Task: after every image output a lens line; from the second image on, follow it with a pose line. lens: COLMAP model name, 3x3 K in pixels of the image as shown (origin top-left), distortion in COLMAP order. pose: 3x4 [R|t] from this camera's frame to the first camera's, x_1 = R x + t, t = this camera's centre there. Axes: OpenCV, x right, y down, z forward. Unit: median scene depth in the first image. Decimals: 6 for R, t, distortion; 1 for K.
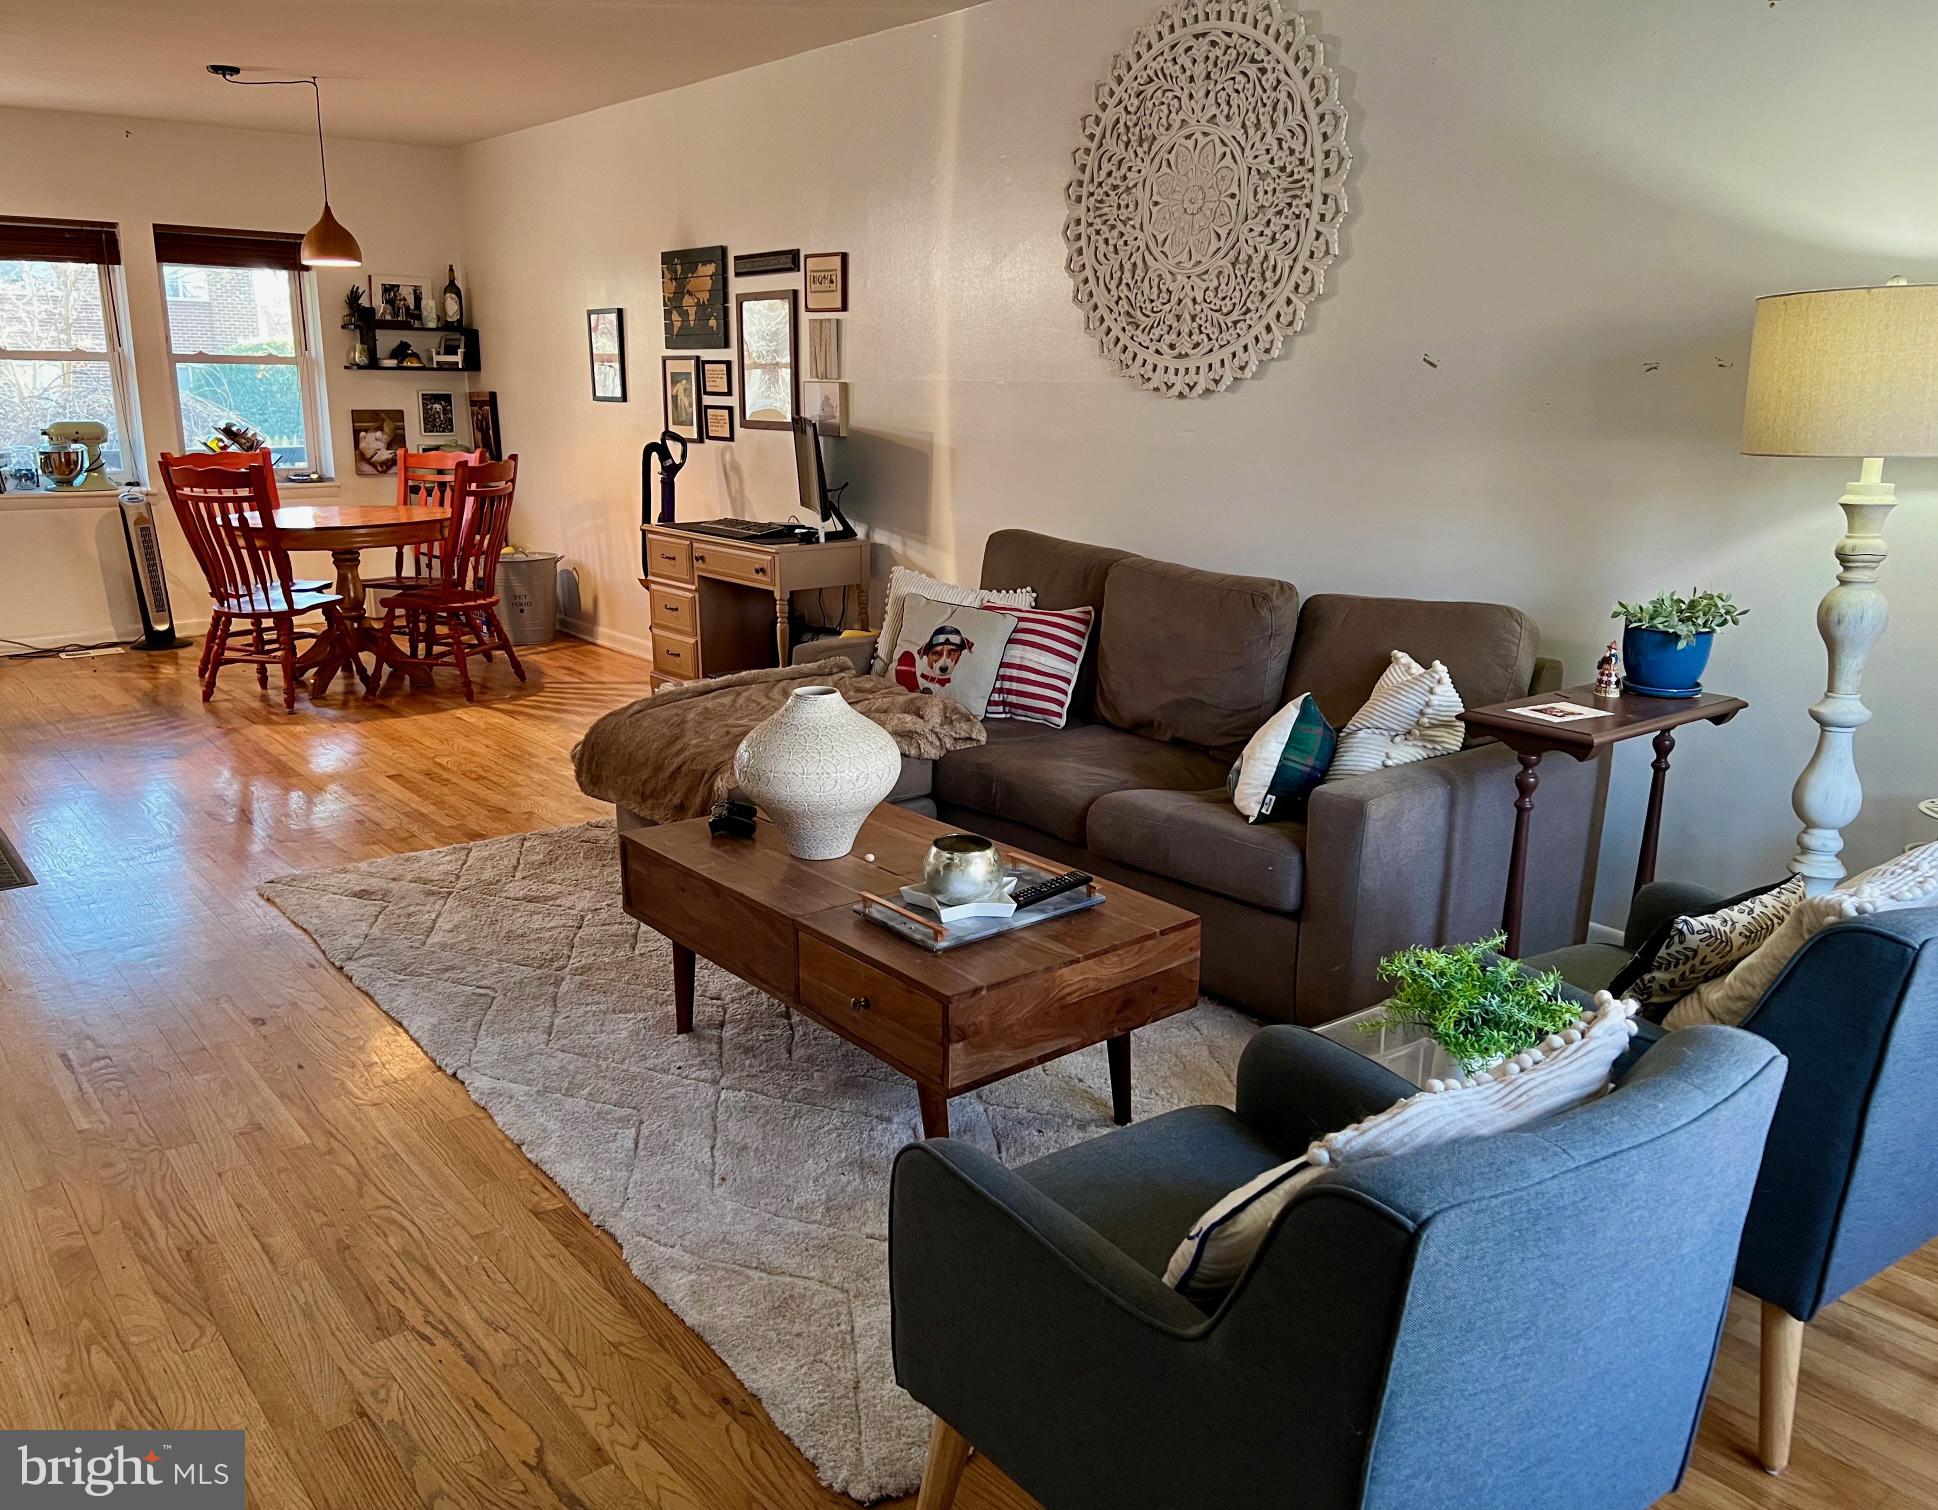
lens RADIAL K [[1476.4, 0, 969.7], [0, 1476.4, 765.9], [0, 0, 1]] dist [0.008865, -0.027139]
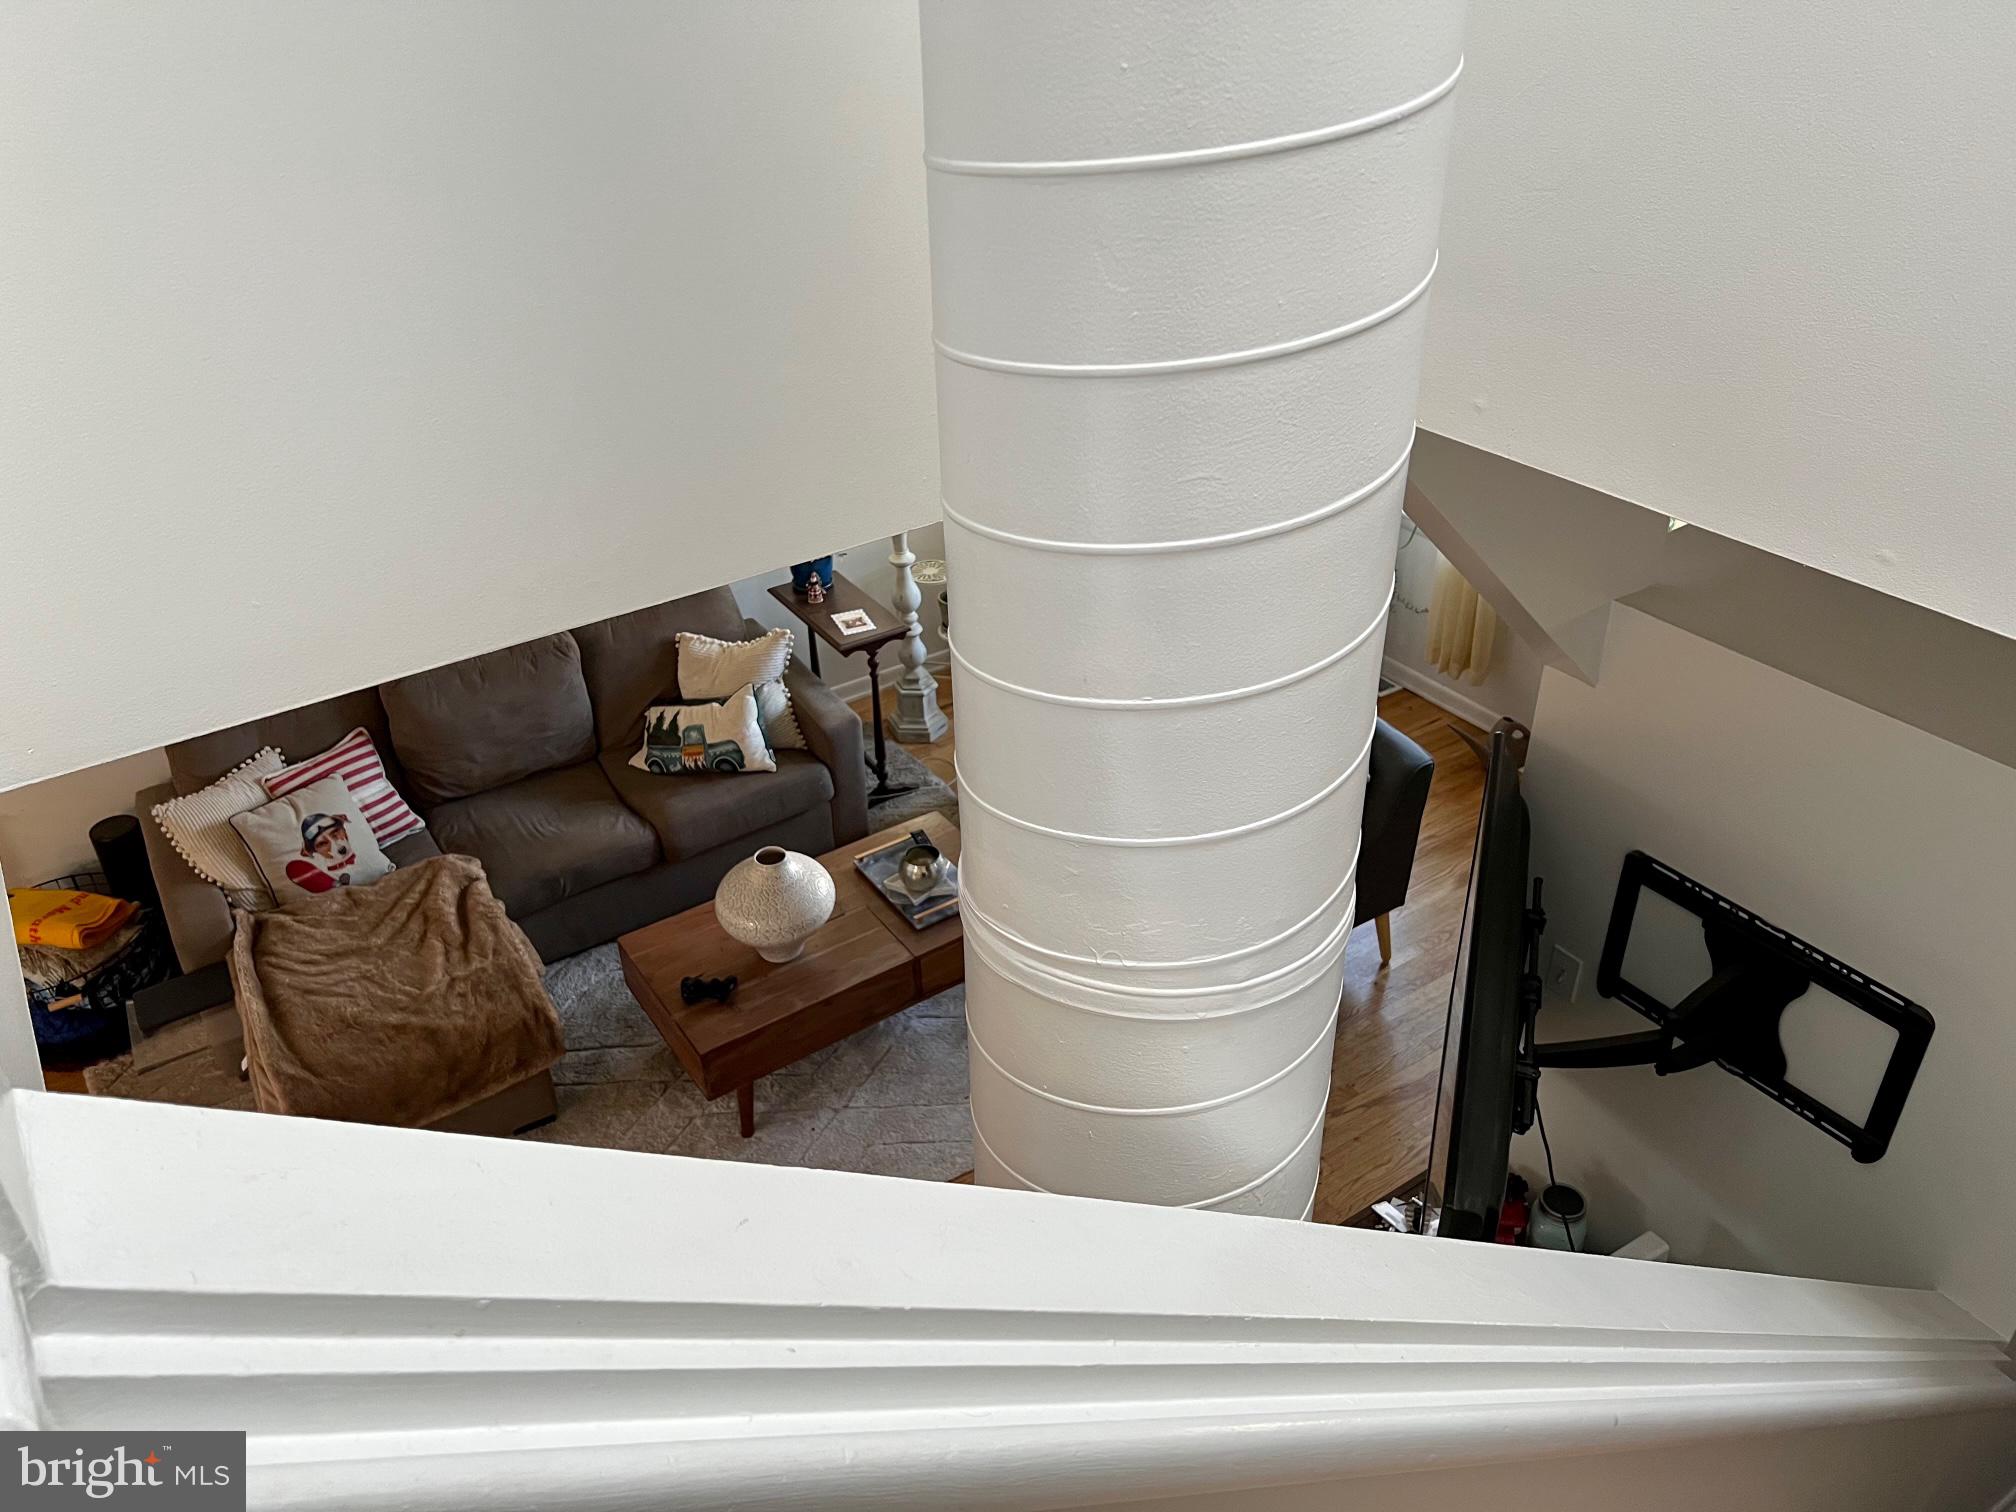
lens RADIAL K [[1492.8, 0, 1007.7], [0, 1492.8, 752.4], [0, 0, 1]] dist [0.004130, -0.019197]
pose [[0.086234, -0.546019, 0.833323, -0.540621], [0.253364, 0.820958, 0.511698, -0.359052], [-0.963520, 0.167009, 0.209136, 0.206358]]
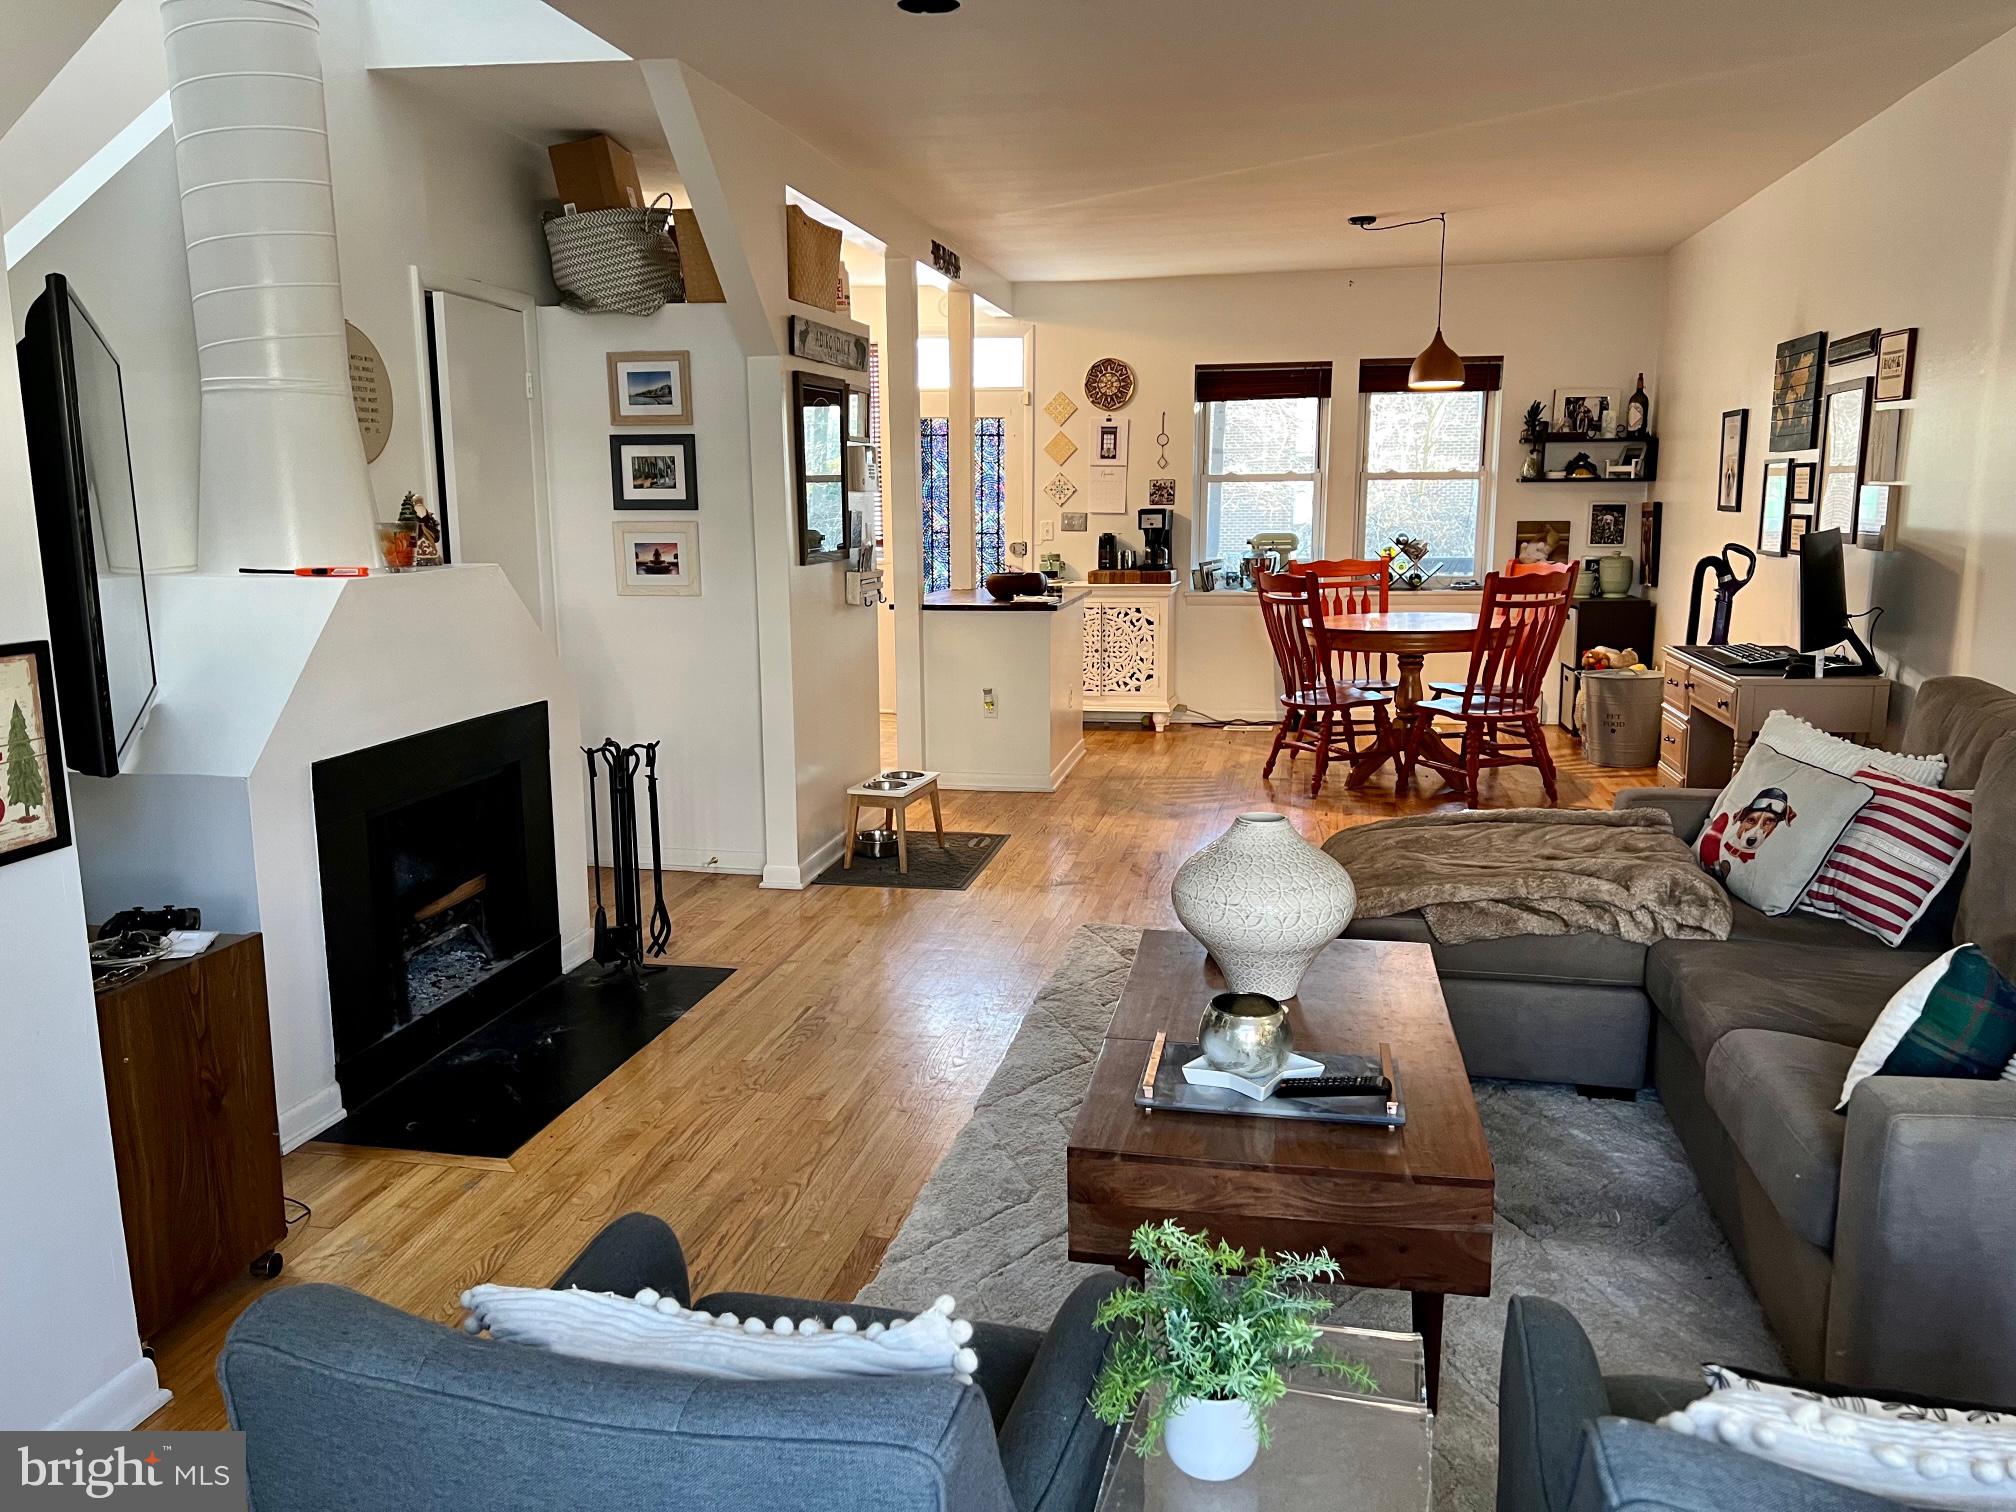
lens RADIAL K [[1492.8, 0, 1002.9], [0, 1492.8, 761.4], [0, 0, 1]] dist [0.004130, -0.019197]
pose [[0.628345, 0.117984, -0.768936, 0.224021], [-0.176780, 0.984229, 0.006561, -0.027822], [0.757582, 0.131810, 0.639293, 0.118870]]
